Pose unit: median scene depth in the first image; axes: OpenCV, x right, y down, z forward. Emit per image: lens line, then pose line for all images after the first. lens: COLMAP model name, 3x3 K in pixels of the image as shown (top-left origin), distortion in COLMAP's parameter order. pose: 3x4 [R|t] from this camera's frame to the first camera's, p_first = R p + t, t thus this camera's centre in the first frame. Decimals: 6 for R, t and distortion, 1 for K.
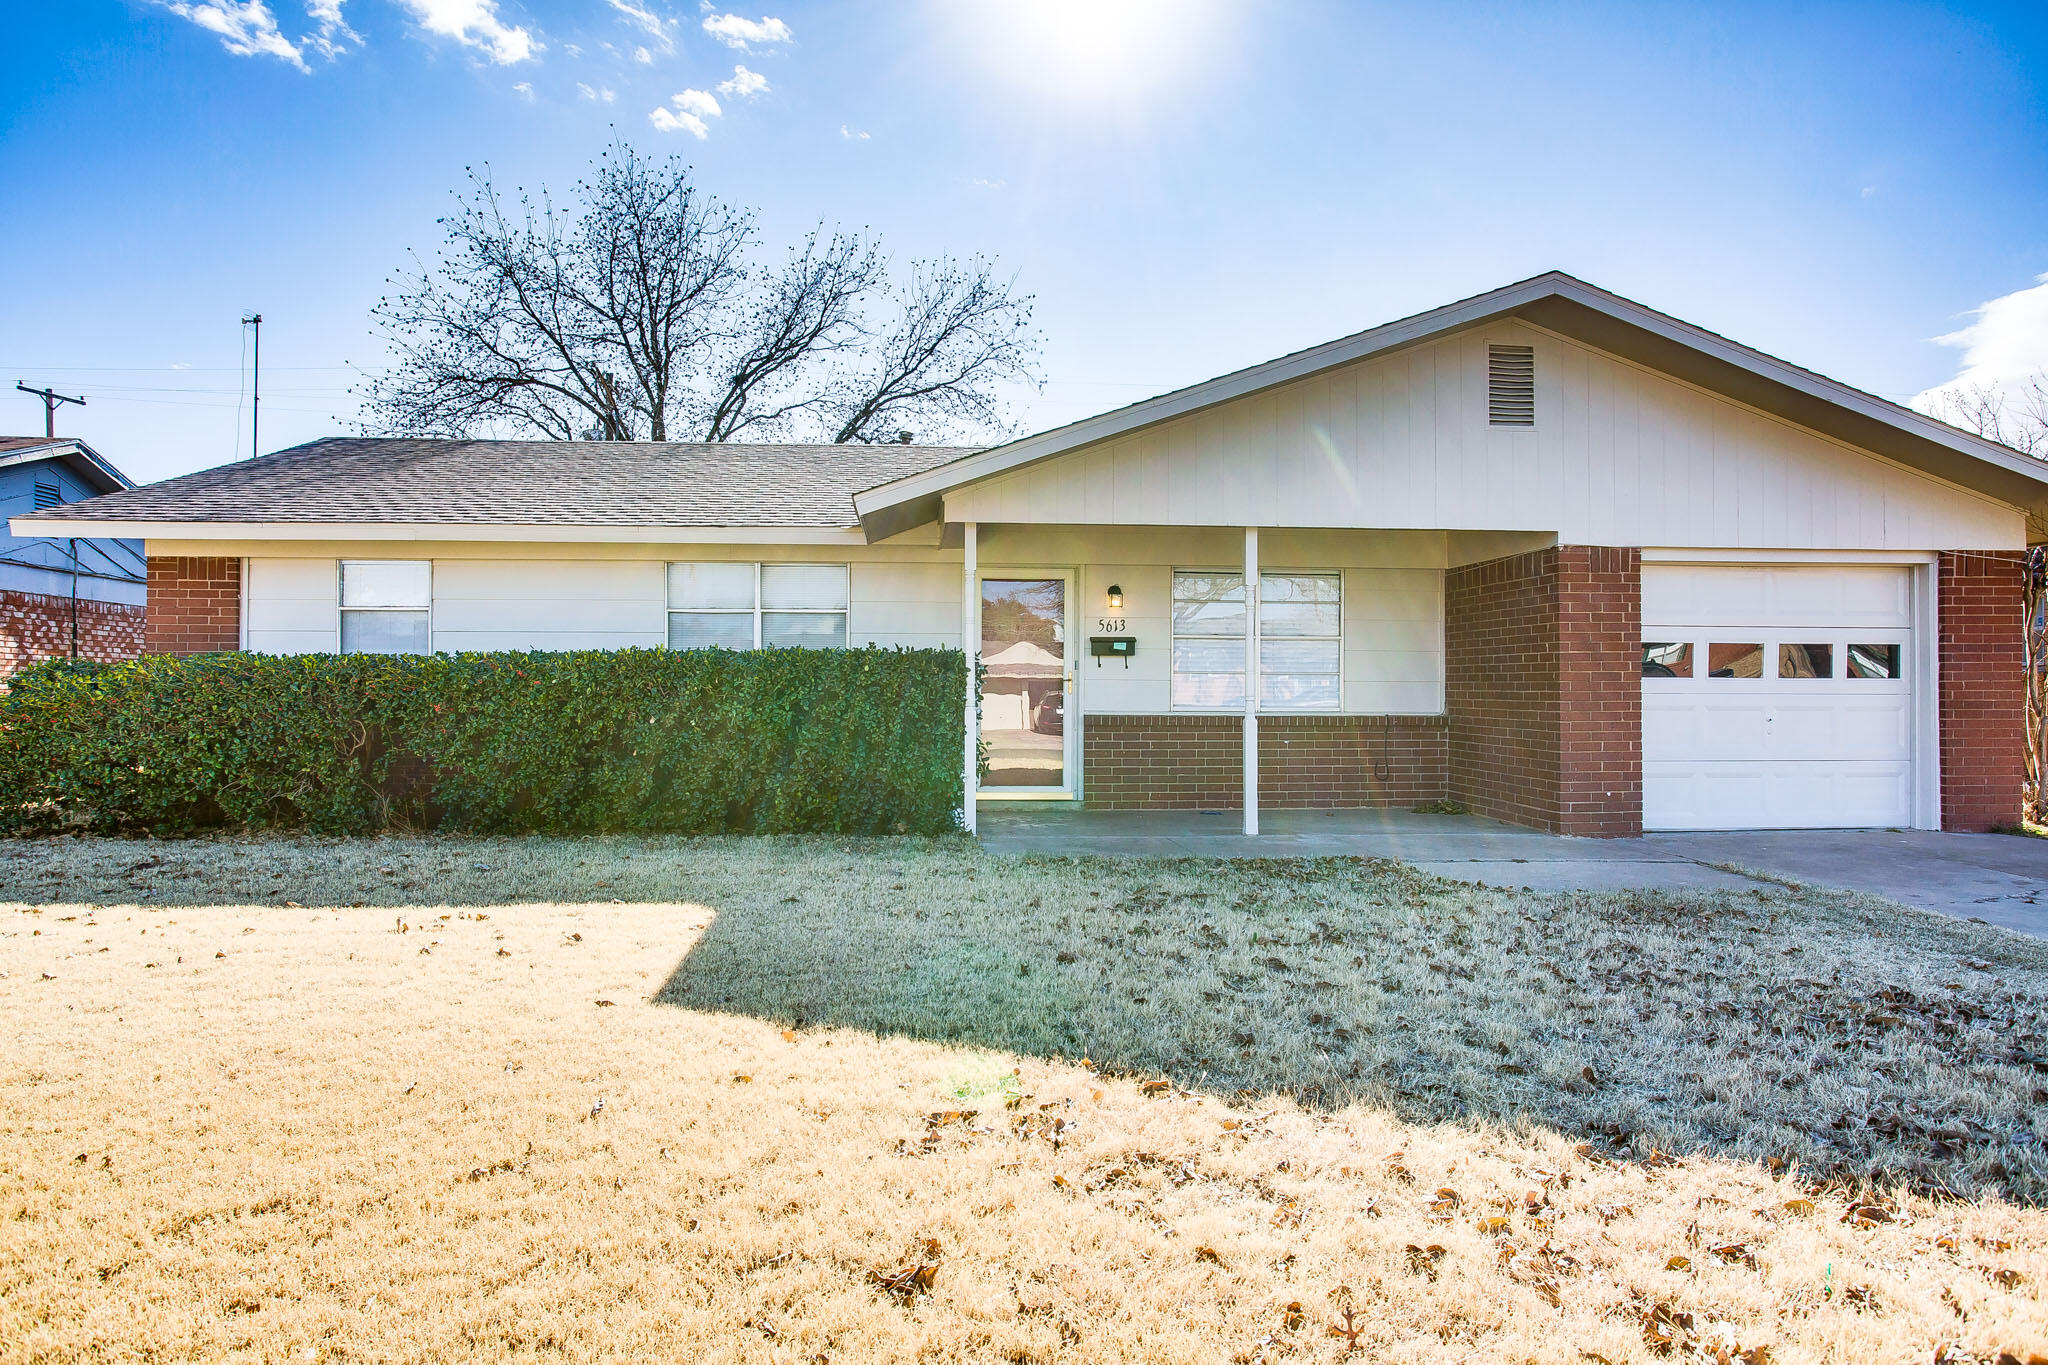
lens RADIAL K [[2842.1, 0, 839.5], [0, 2842.1, 712.3], [0, 0, 1]] dist [-0.138618, 1.690127]
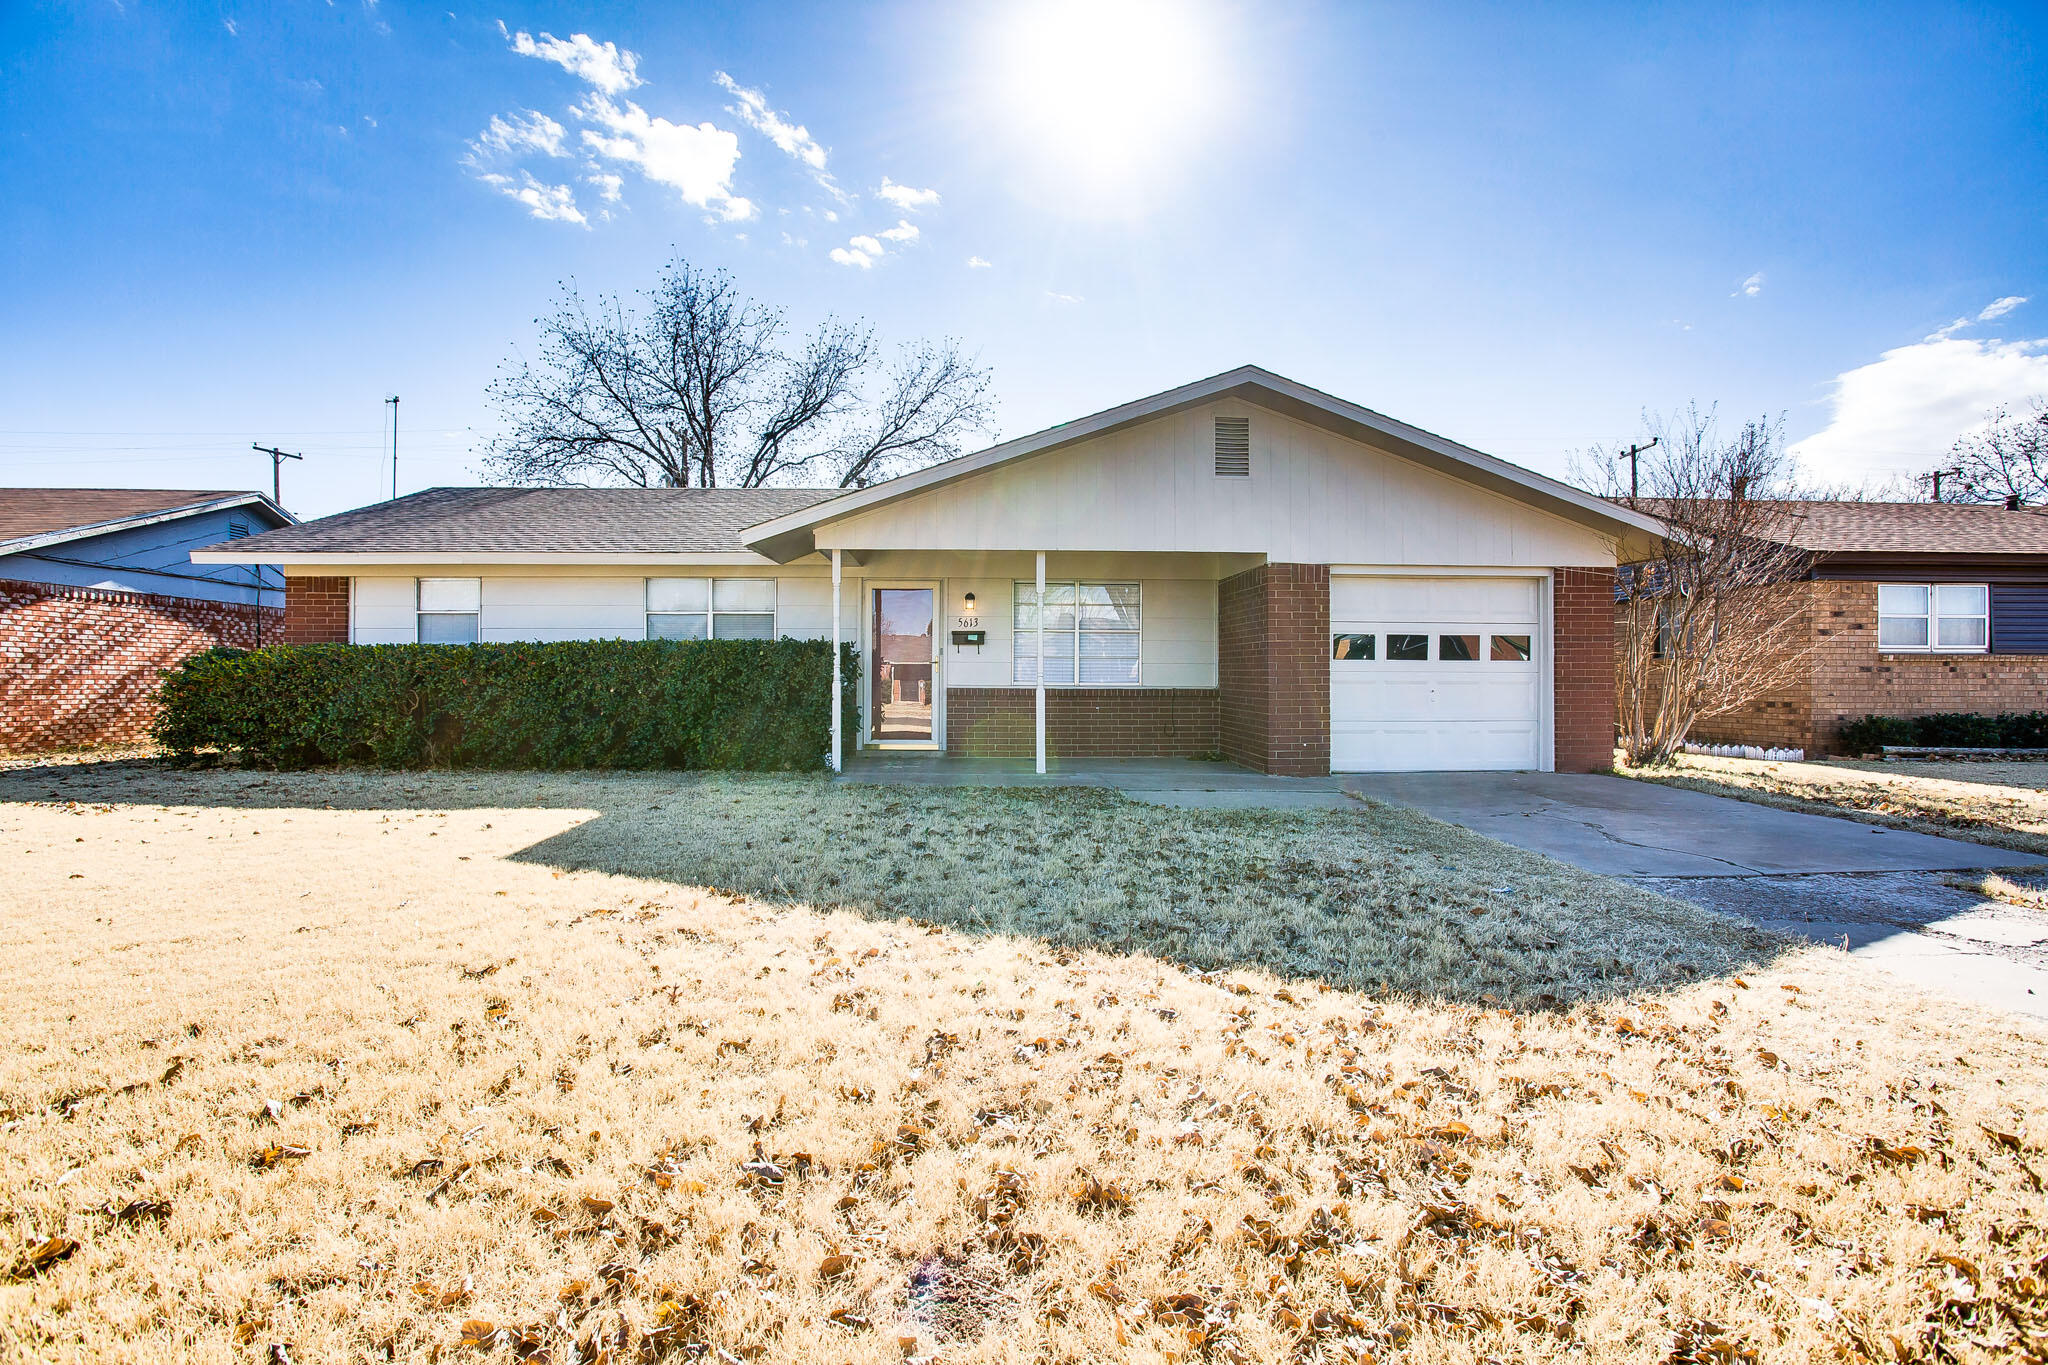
lens RADIAL K [[2842.1, 0, 839.5], [0, 2842.1, 712.3], [0, 0, 1]] dist [-0.138618, 1.690127]
pose [[0.989173, 0.001510, -0.146745, 0.243515], [-0.001592, 0.999999, -0.000443, 0.013758], [0.146744, 0.000672, 0.989174, -0.372988]]
